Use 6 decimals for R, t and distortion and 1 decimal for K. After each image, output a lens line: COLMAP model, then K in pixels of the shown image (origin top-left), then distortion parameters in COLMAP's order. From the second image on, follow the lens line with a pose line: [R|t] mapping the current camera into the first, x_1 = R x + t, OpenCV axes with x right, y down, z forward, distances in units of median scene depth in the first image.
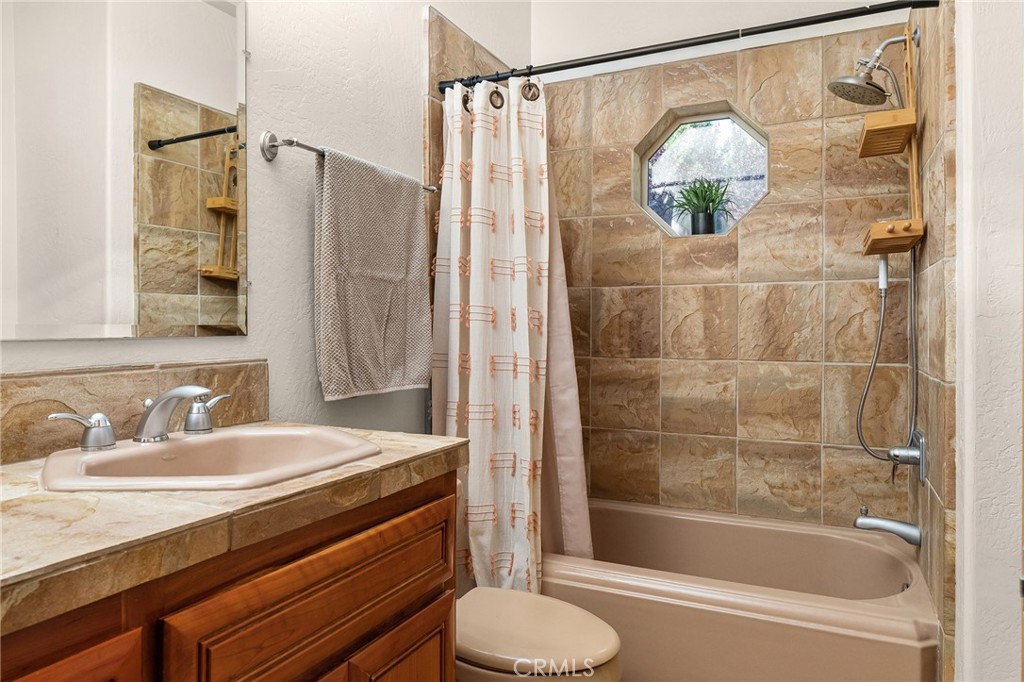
lens RADIAL K [[678.9, 0, 512.0], [0, 678.9, 341.0], [0, 0, 1]] dist [-0.002248, -0.000403]
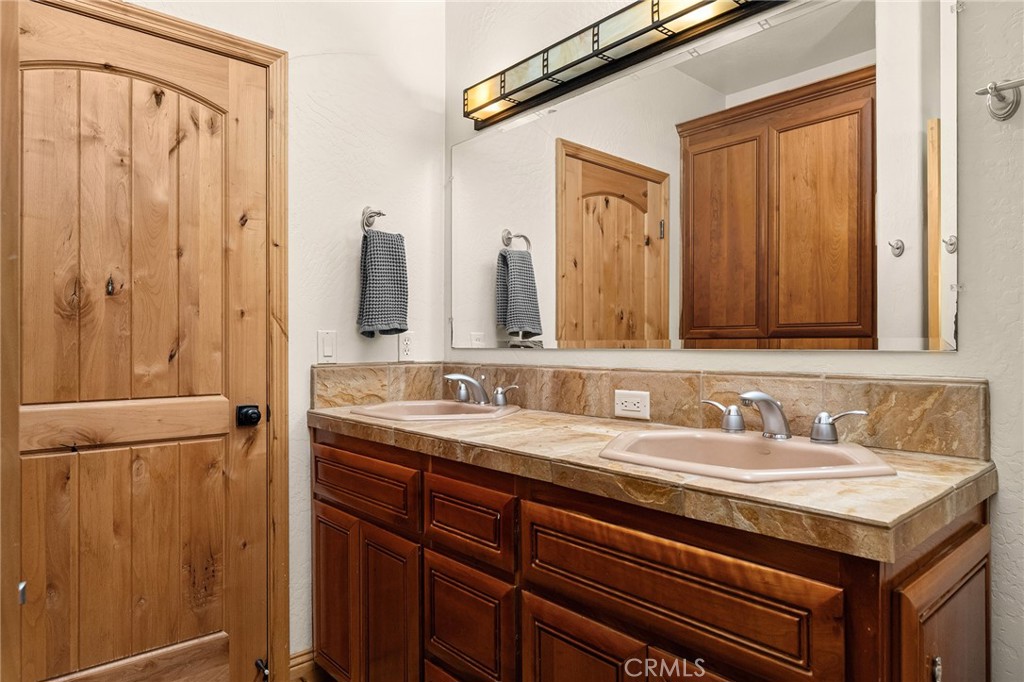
lens RADIAL K [[626.5, 0, 512.0], [0, 626.5, 341.0], [0, 0, 1]] dist [0.025637, 0.000955]
pose [[-0.385038, -0.001914, -0.922899, 0.670059], [-0.016397, 0.999854, 0.004767, -0.018183], [0.922755, 0.016968, -0.385014, 1.017898]]
